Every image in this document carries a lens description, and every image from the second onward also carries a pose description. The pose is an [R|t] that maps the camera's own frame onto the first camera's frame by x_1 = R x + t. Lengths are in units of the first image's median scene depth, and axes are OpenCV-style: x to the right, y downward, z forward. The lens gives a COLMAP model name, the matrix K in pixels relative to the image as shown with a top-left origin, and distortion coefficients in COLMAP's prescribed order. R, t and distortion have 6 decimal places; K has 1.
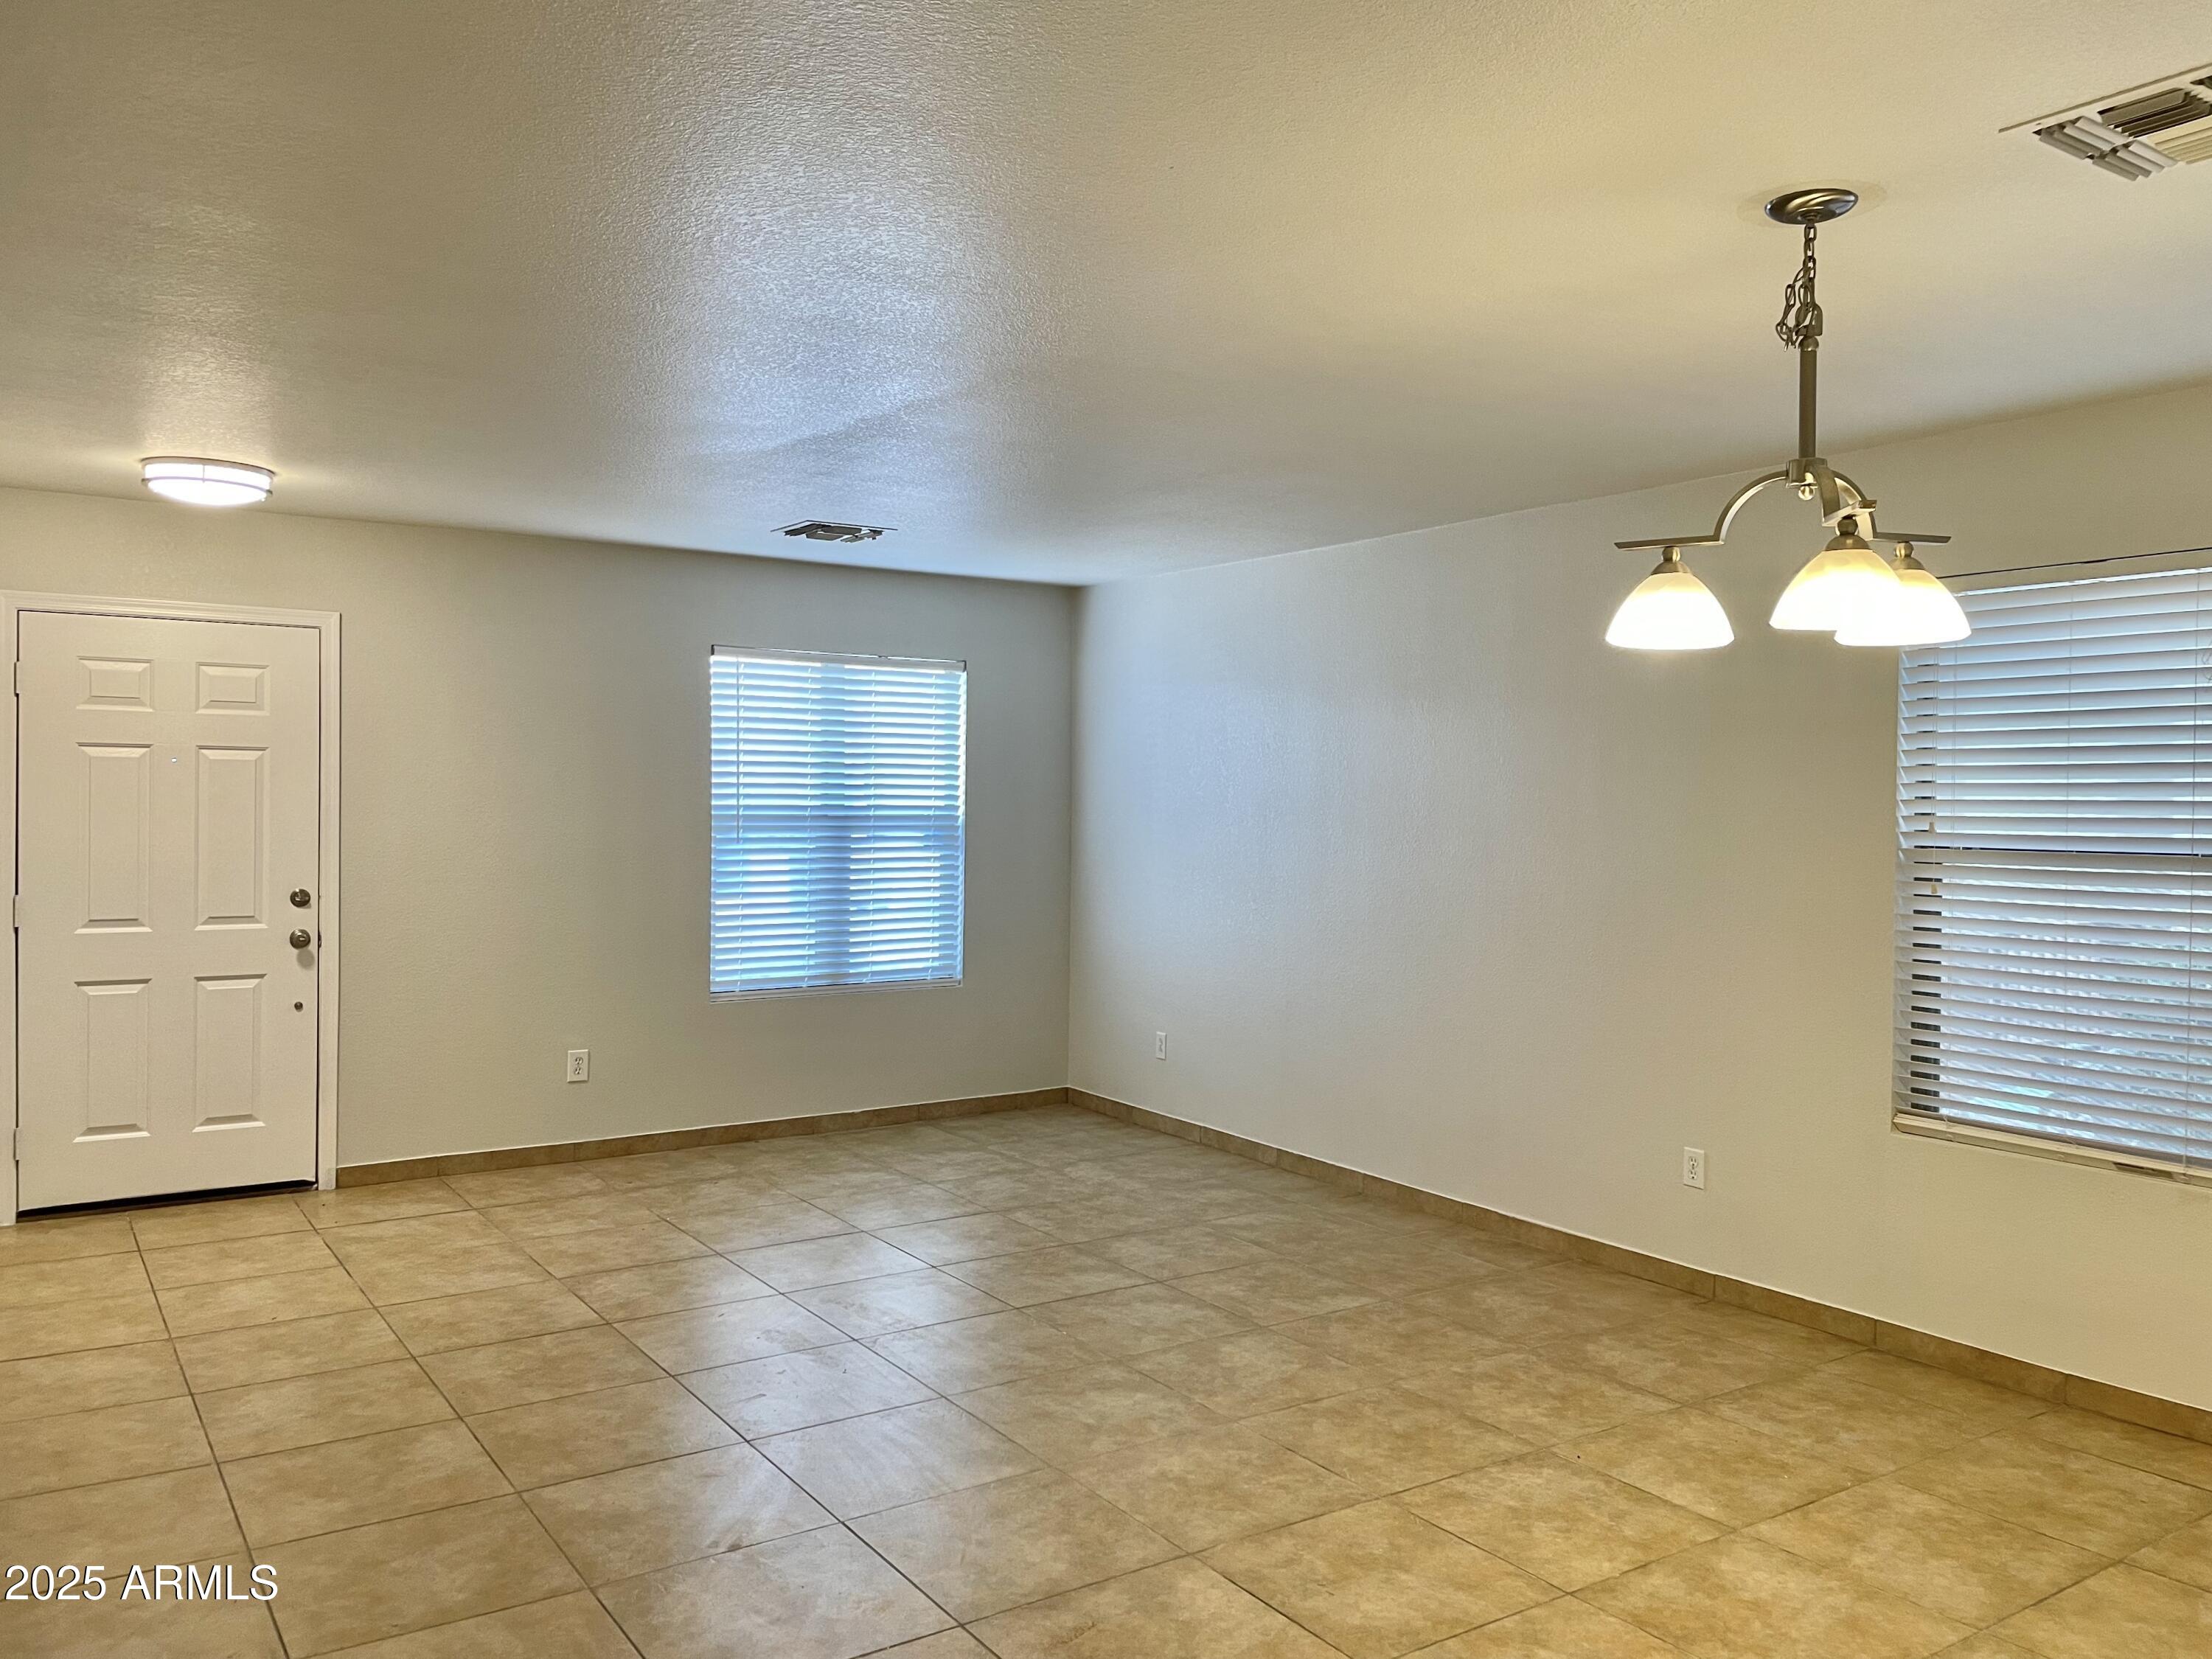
lens RADIAL K [[1696.0, 0, 1117.8], [0, 1696.0, 828.4], [0, 0, 1]] dist [0.098063, -0.130212]
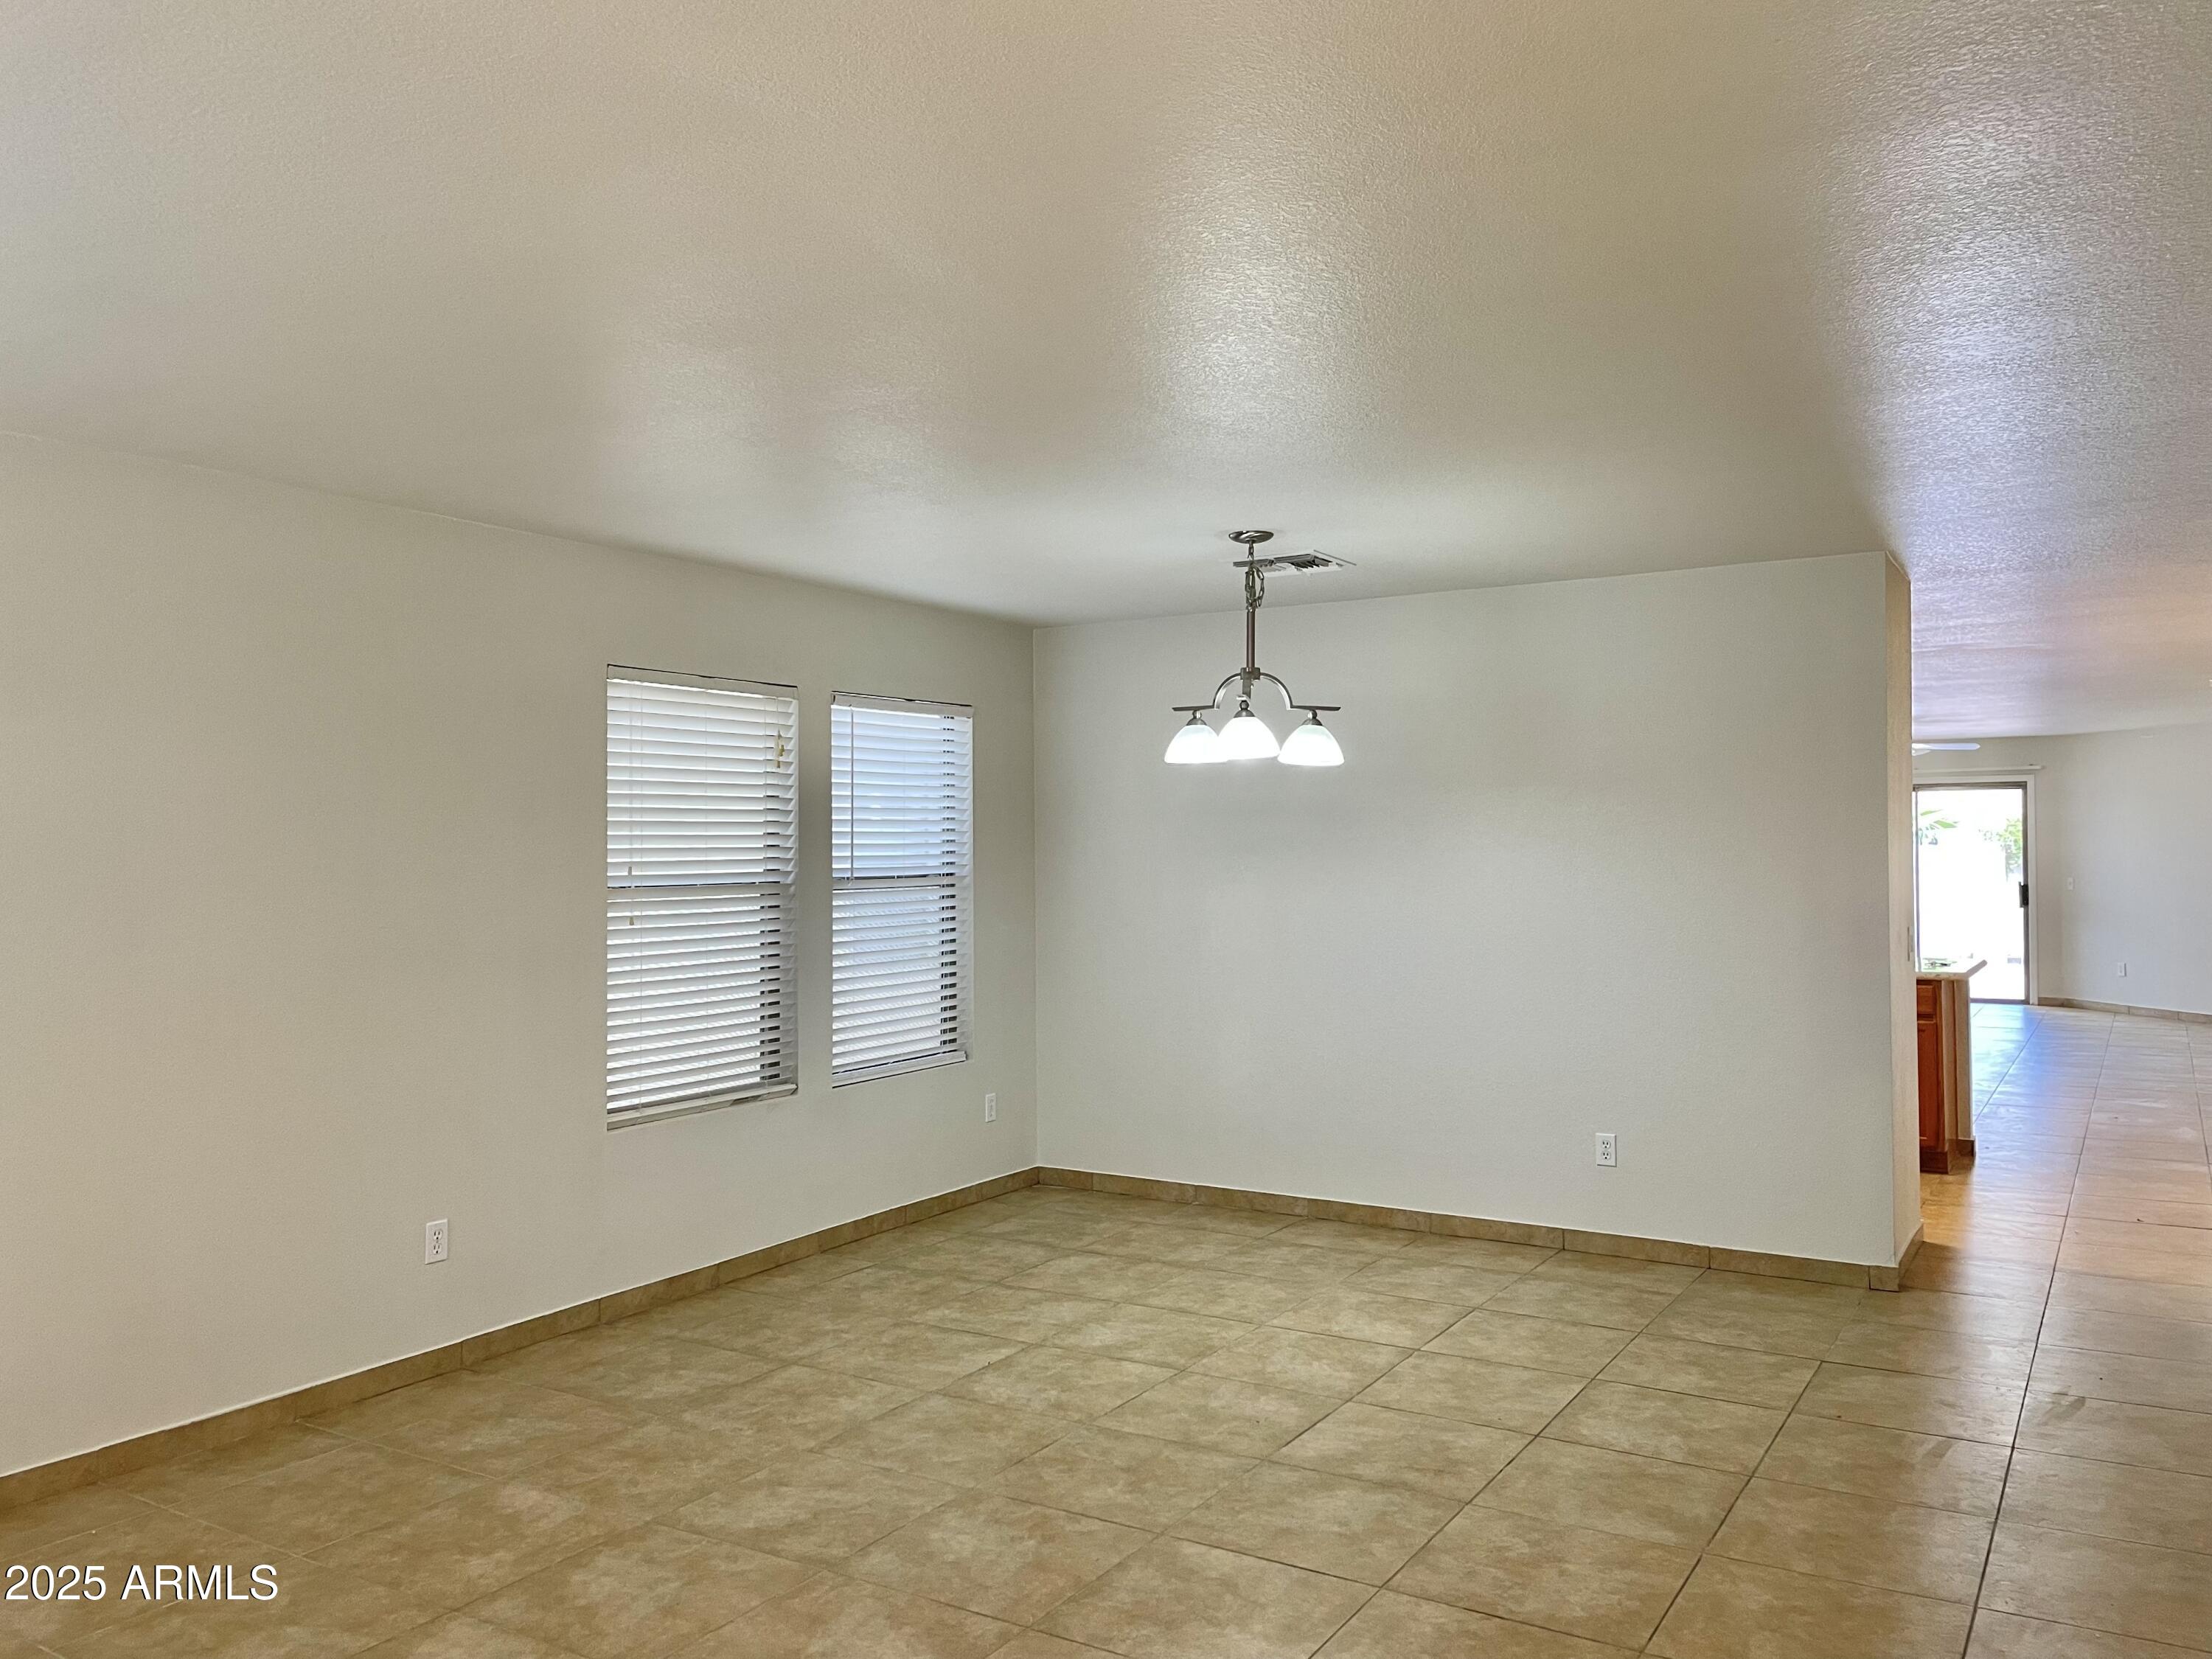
lens RADIAL K [[1696.0, 0, 1117.8], [0, 1696.0, 828.4], [0, 0, 1]] dist [0.098063, -0.130212]
pose [[-0.430155, 0.006702, 0.902730, -0.847500], [0.019949, 0.999799, 0.002083, -0.027333], [-0.902535, 0.018904, -0.430202, 1.338709]]
